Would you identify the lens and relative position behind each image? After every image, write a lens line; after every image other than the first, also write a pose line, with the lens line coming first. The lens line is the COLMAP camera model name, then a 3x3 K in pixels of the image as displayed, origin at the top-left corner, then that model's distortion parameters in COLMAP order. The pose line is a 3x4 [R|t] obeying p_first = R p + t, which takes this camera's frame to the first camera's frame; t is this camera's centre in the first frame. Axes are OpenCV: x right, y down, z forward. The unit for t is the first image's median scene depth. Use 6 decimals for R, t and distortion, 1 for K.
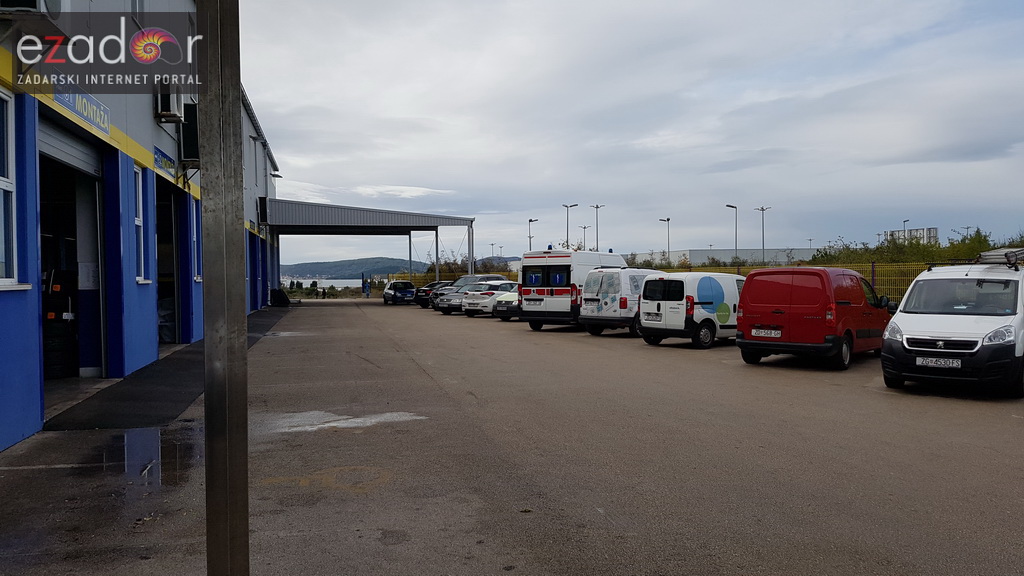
lens RADIAL K [[861.6, 0, 512.6], [0, 861.6, 283.6], [0, 0, 1]] dist [0.059561, -0.053638]
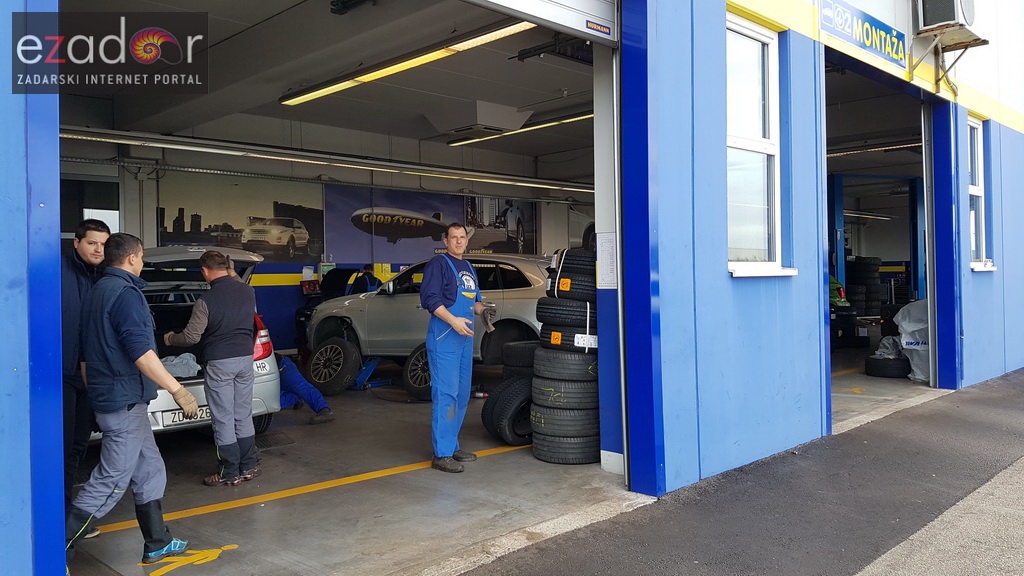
lens RADIAL K [[796.8, 0, 547.6], [0, 796.8, 249.9], [0, 0, 1]] dist [0.118744, 0.003253]
pose [[0.585203, 0.002382, -0.810883, -0.086833], [-0.019424, 0.999750, -0.011081, -0.004628], [0.810654, 0.022235, 0.585103, 0.393481]]
